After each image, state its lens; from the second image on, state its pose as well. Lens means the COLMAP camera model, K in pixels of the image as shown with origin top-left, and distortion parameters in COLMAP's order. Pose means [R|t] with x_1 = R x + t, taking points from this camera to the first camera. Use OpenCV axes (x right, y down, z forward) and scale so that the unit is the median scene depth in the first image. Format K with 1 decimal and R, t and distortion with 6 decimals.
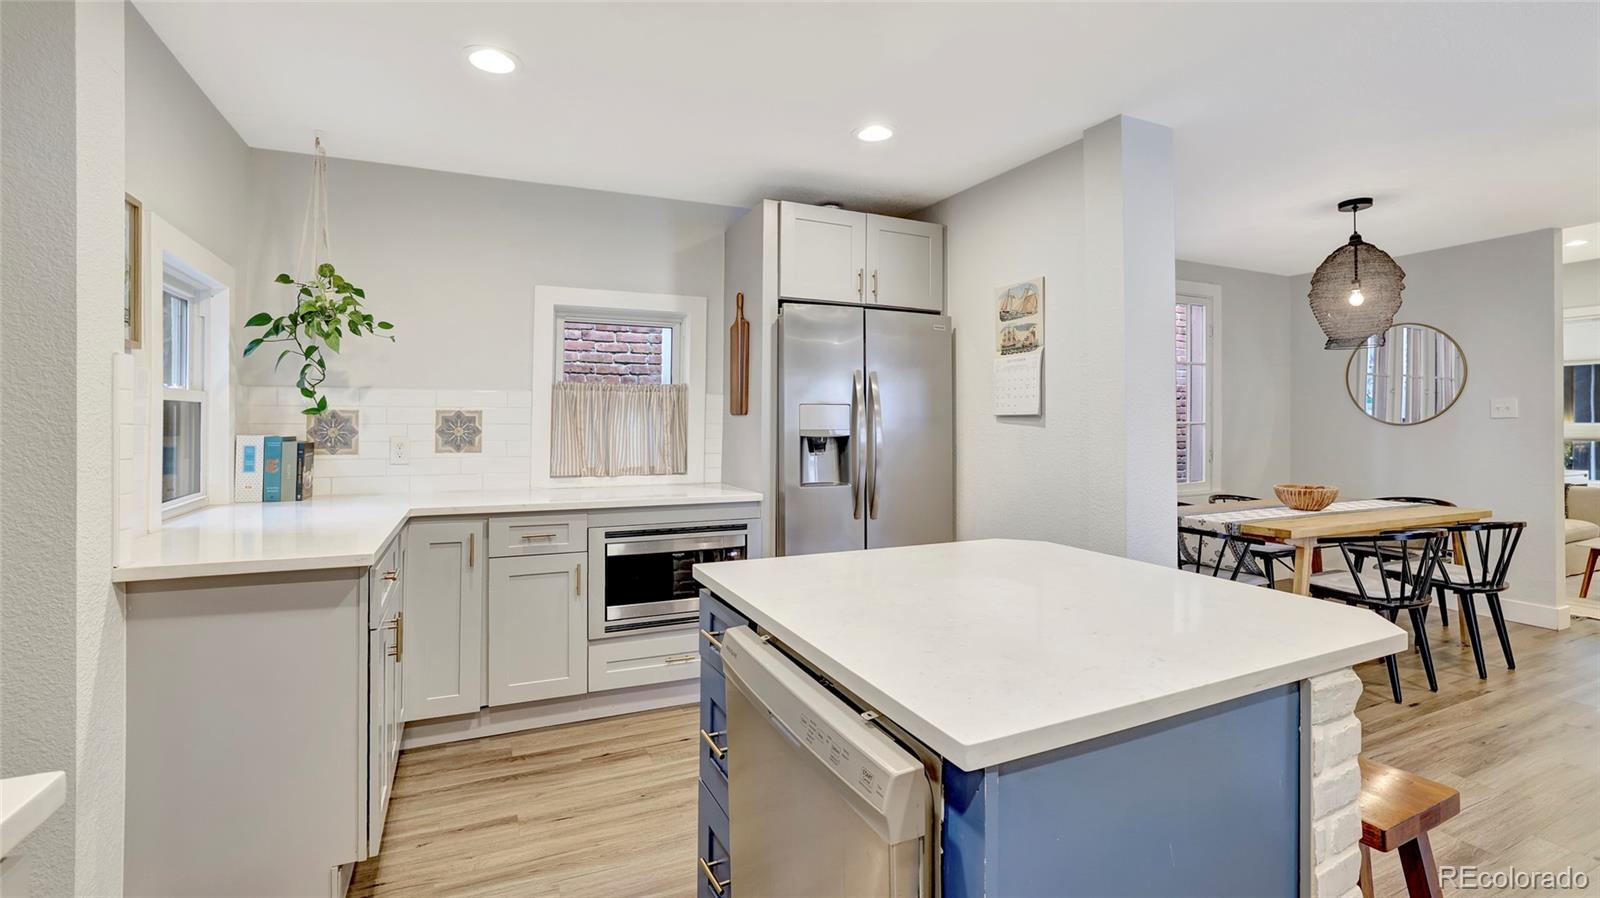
lens RADIAL K [[705.0, 0, 804.7], [0, 705.0, 420.6], [0, 0, 1]] dist [-0.031936, -0.000104]
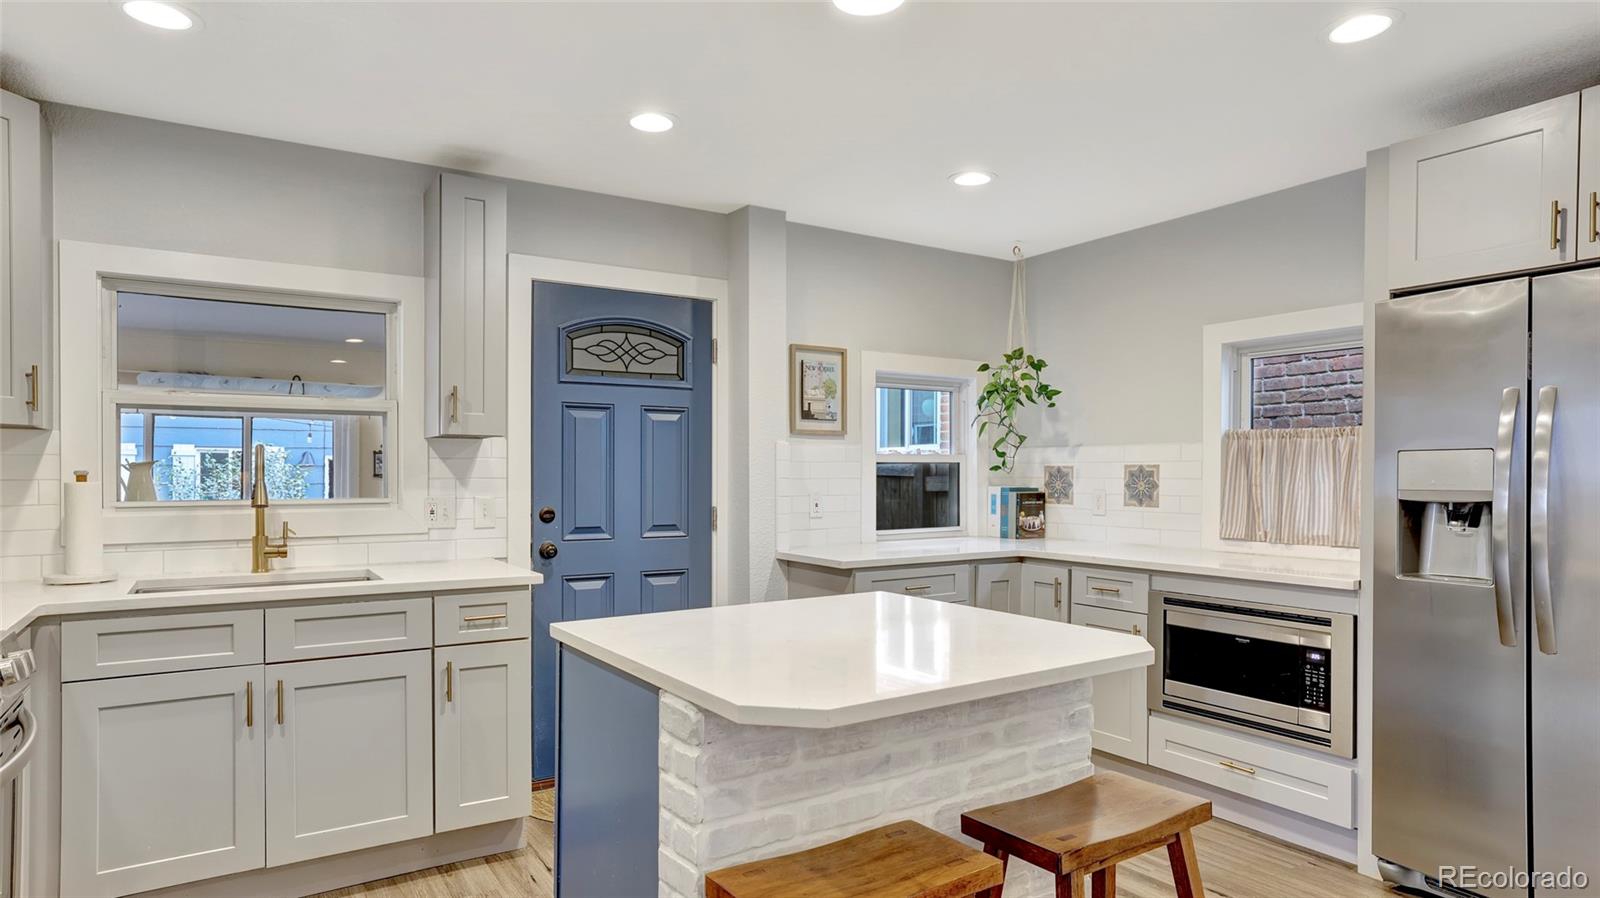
lens RADIAL K [[938.2, 0, 801.5], [0, 938.2, 483.4], [0, 0, 1]] dist [-0.001392, 0.000316]
pose [[0.137063, 0.009690, -0.990515, 0.824011], [0.001598, 0.999949, 0.010004, -0.002268], [0.990561, -0.002954, 0.137040, 0.347579]]
